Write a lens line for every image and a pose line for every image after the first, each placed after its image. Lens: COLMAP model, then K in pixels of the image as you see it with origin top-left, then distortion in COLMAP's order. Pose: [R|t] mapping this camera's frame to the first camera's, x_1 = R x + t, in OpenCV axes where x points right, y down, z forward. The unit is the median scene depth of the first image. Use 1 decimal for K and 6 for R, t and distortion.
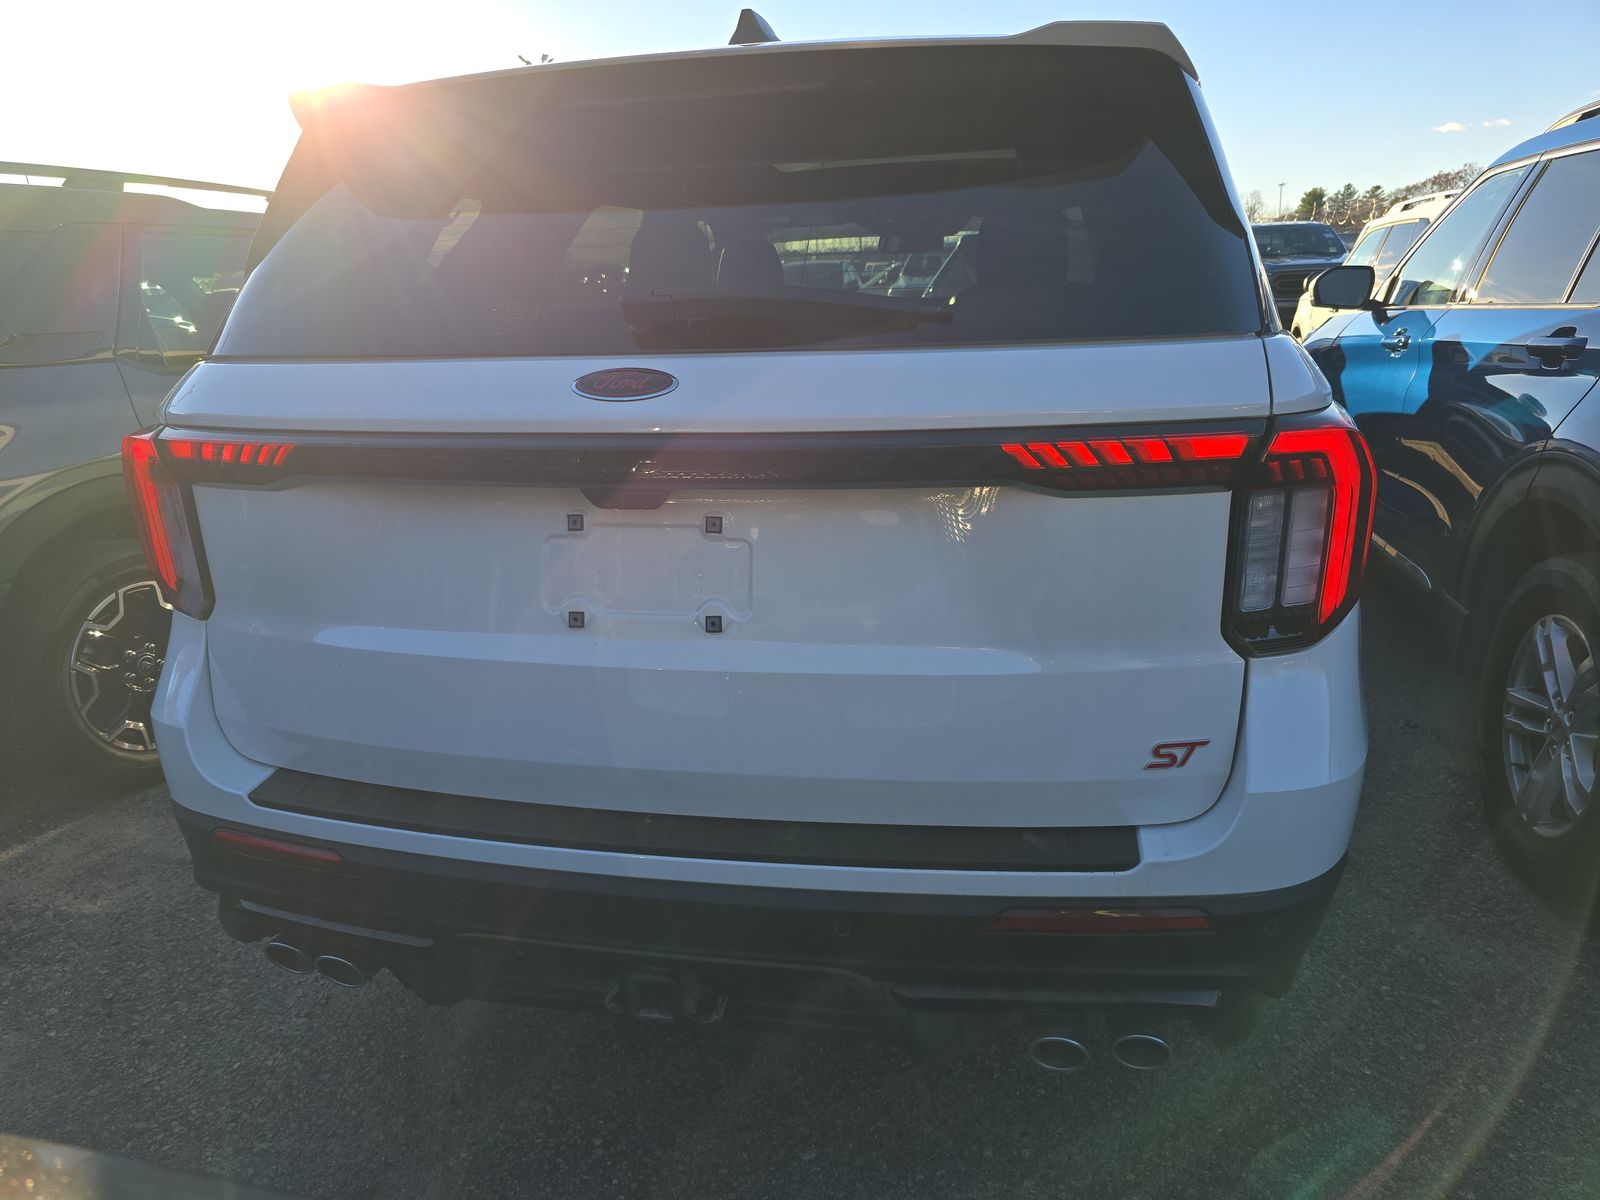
lens RADIAL K [[1063.3, 0, 799.8], [0, 1063.3, 596.3], [0, 0, 1]] dist [0.062490, -0.004086]
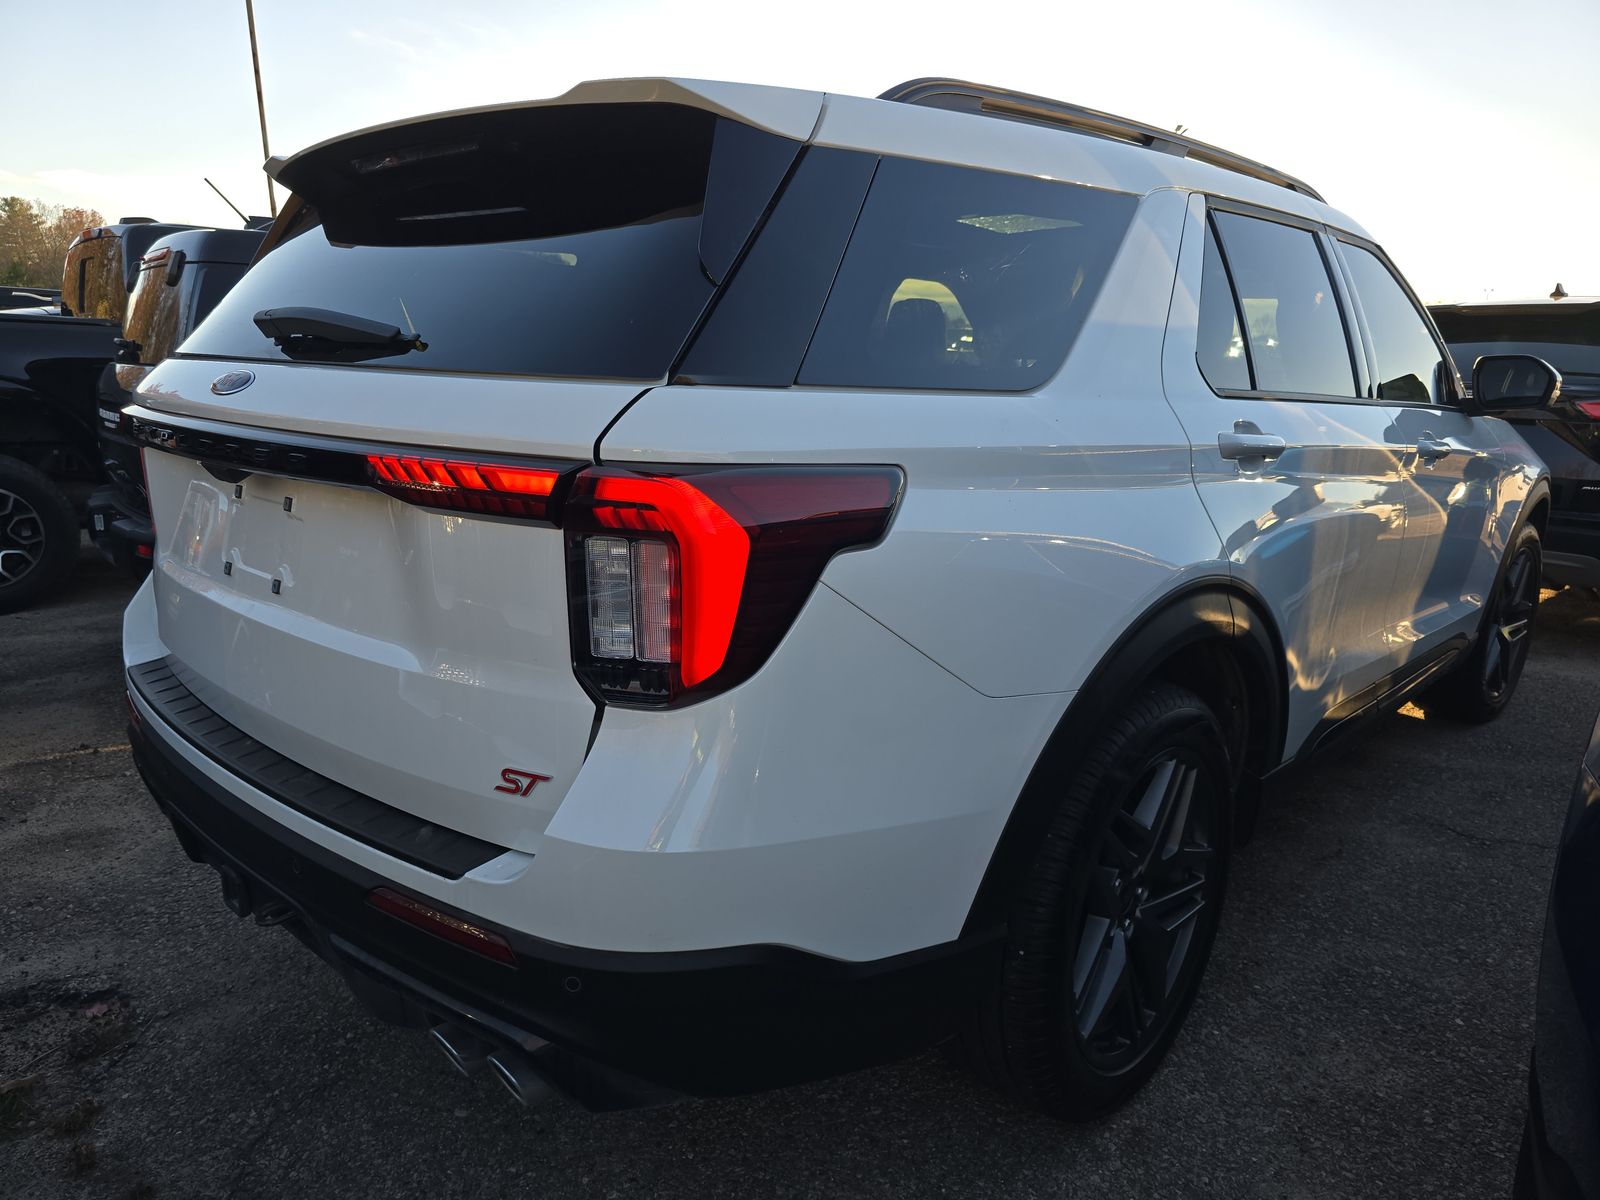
lens RADIAL K [[1063.3, 0, 799.3], [0, 1063.3, 604.7], [0, 0, 1]] dist [0.062490, -0.004086]
pose [[0.852805, 0.168549, -0.494282, 1.045595], [-0.193578, 0.981085, 0.000559, -0.068954], [0.485027, 0.095206, 0.869301, 0.233324]]
